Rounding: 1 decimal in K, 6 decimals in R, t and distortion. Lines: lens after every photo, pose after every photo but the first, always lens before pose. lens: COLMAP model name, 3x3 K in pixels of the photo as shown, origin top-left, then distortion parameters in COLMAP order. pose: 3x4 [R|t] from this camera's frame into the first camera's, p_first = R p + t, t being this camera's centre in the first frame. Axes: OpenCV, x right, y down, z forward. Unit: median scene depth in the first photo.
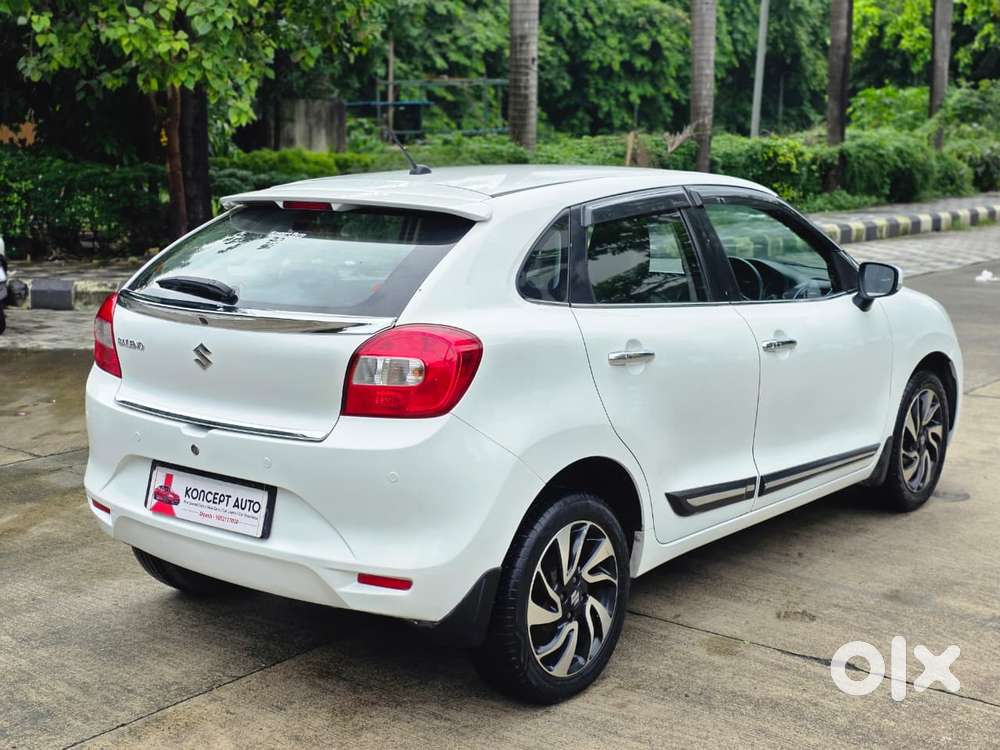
lens RADIAL K [[1325.1, 0, 498.3], [0, 1325.1, 357.3], [0, 0, 1]] dist [0.095194, -0.028573]
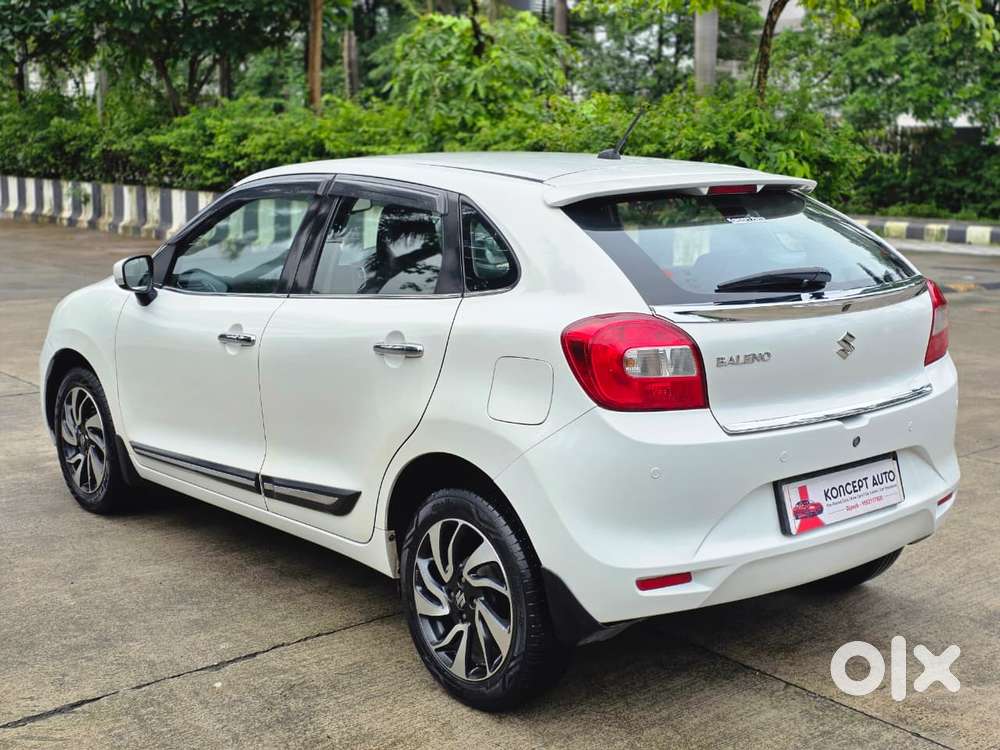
lens RADIAL K [[1302.4, 0, 501.6], [0, 1302.4, 352.7], [0, 0, 1]] dist [0.154532, -0.321716]
pose [[0.202965, -0.151414, 0.967408, -1.027591], [0.156960, 0.980227, 0.120490, -0.128003], [-0.966524, 0.127389, 0.222718, 0.887968]]
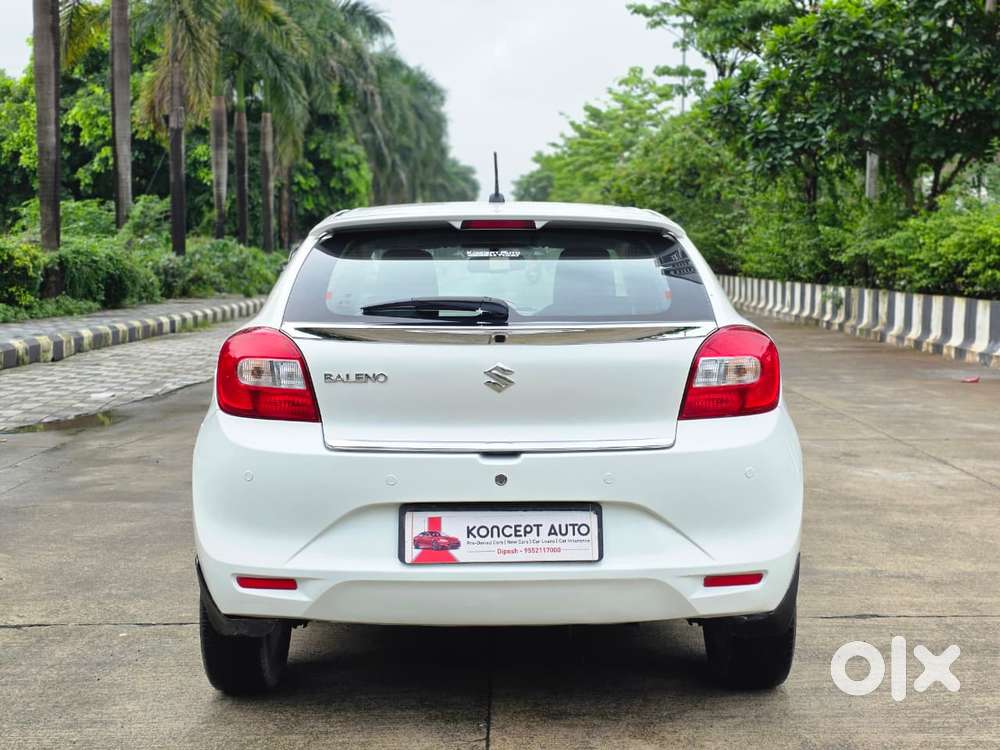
lens RADIAL K [[1302.4, 0, 501.6], [0, 1302.4, 352.7], [0, 0, 1]] dist [0.154532, -0.321716]
pose [[0.770225, -0.041889, 0.636395, -0.685950], [0.100503, 0.993345, -0.056254, 0.028759], [-0.629804, 0.107288, 0.769309, 0.260085]]
